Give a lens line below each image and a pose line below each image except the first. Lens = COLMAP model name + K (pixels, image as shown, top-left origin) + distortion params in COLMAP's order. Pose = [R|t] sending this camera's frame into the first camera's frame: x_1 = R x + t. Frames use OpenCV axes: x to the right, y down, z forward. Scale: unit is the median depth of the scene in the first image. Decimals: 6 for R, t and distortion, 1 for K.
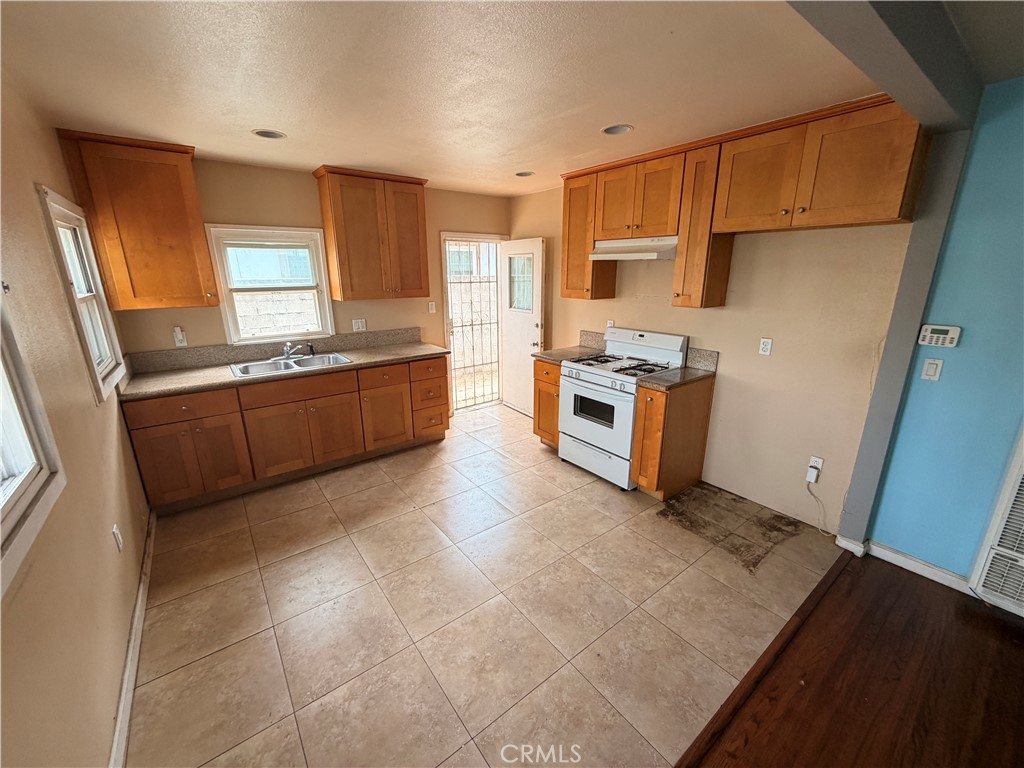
lens RADIAL K [[406.9, 0, 511.6], [0, 406.9, 383.4], [0, 0, 1]] dist [-0.003737, 0.000292]
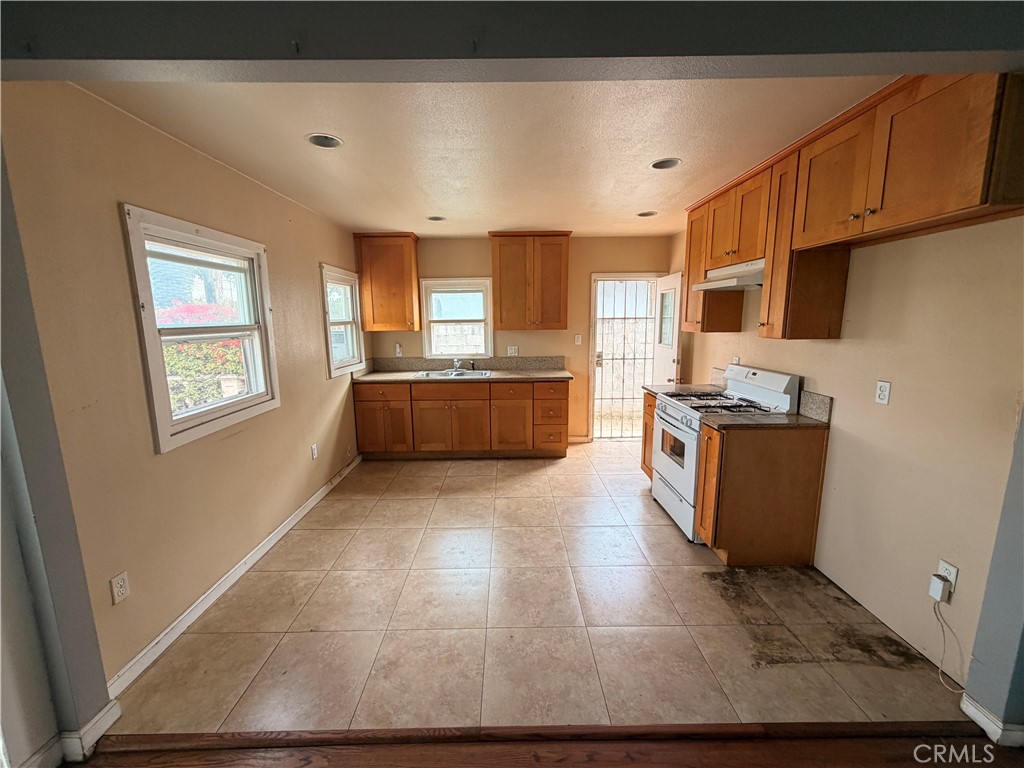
lens RADIAL K [[406.9, 0, 509.4], [0, 406.9, 382.3], [0, 0, 1]] dist [-0.003737, 0.000292]
pose [[0.799772, 0.088601, -0.593730, 0.476229], [-0.153276, 0.986405, -0.059268, 0.034898], [0.580406, 0.138405, 0.802479, 0.013670]]
